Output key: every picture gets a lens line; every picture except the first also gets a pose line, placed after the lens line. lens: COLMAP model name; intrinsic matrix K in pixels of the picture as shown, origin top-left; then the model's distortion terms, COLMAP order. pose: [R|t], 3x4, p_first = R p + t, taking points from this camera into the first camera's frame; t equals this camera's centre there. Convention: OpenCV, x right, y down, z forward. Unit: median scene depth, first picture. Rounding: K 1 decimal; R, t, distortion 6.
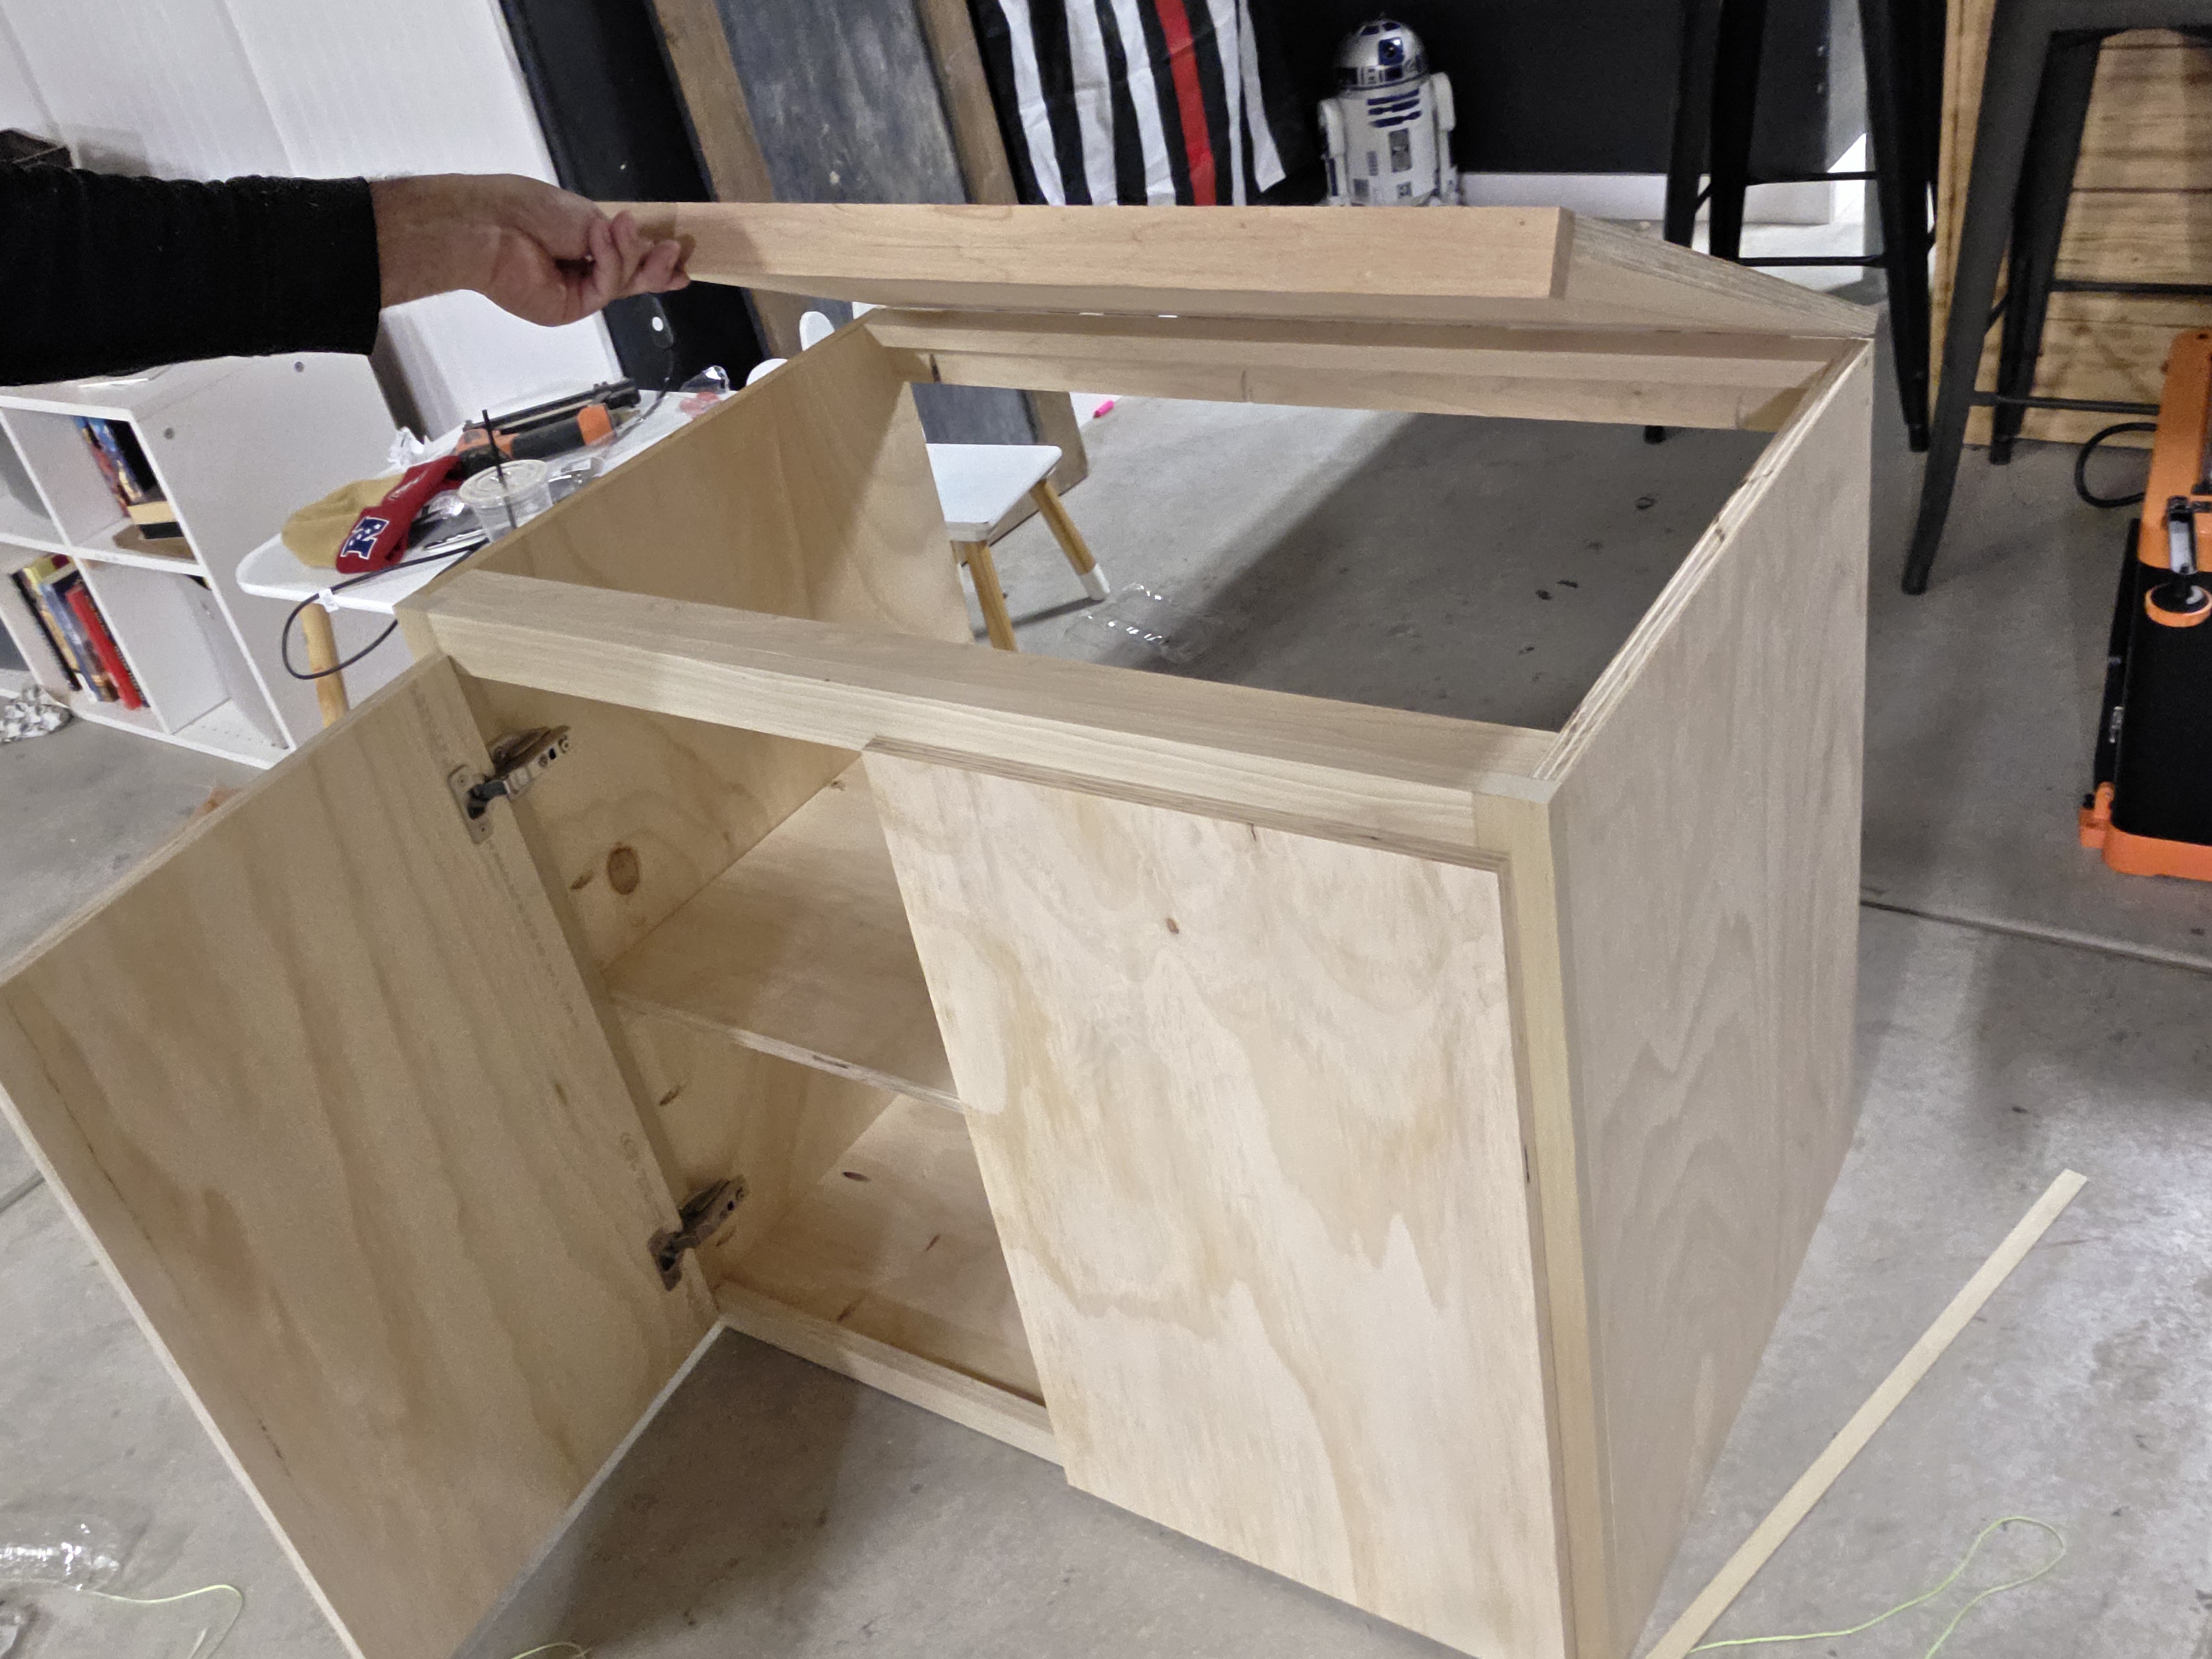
lens RADIAL K [[1945.8, 0, 1106.0], [0, 1945.8, 829.5], [0, 0, 1]] dist [0.004510, 0.020156]
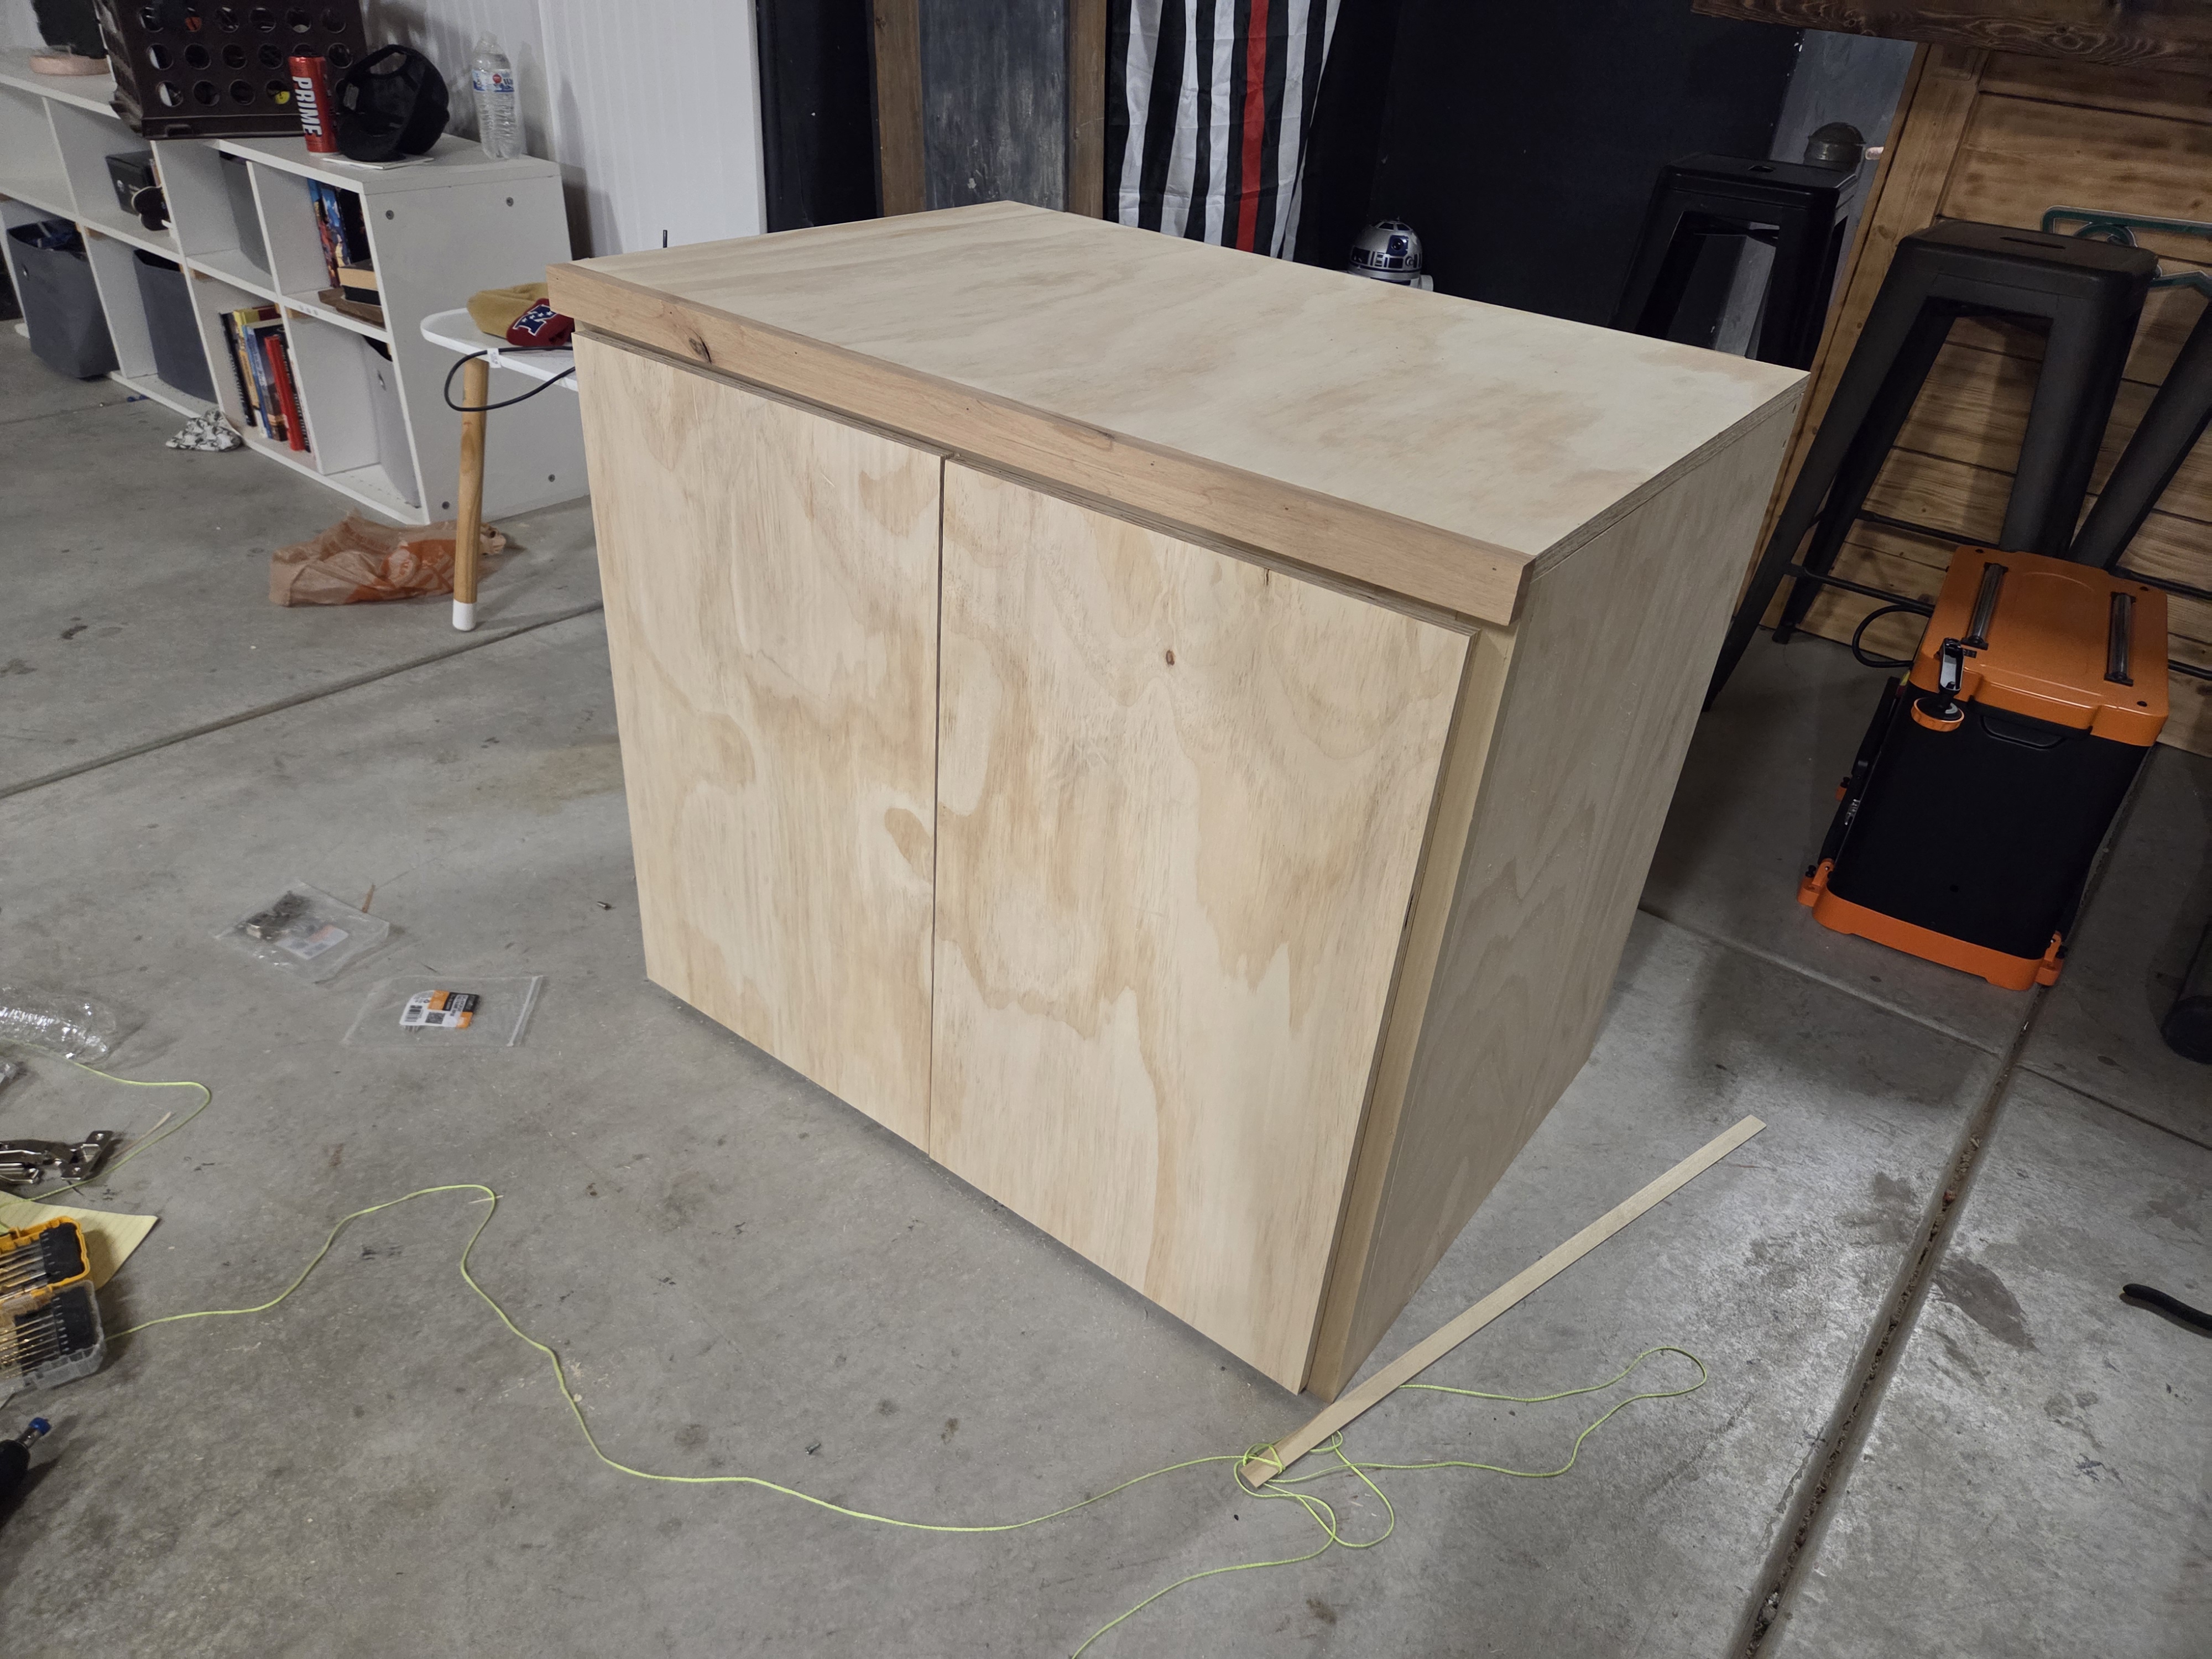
lens RADIAL K [[1463.4, 0, 1106.0], [0, 1463.4, 829.5], [0, 0, 1]] dist [0.051932, -0.002707]
pose [[0.964566, 0.254755, 0.068648, -0.024844], [-0.253949, 0.967003, -0.020370, 0.113839], [-0.071572, 0.002215, 0.997433, 0.064297]]
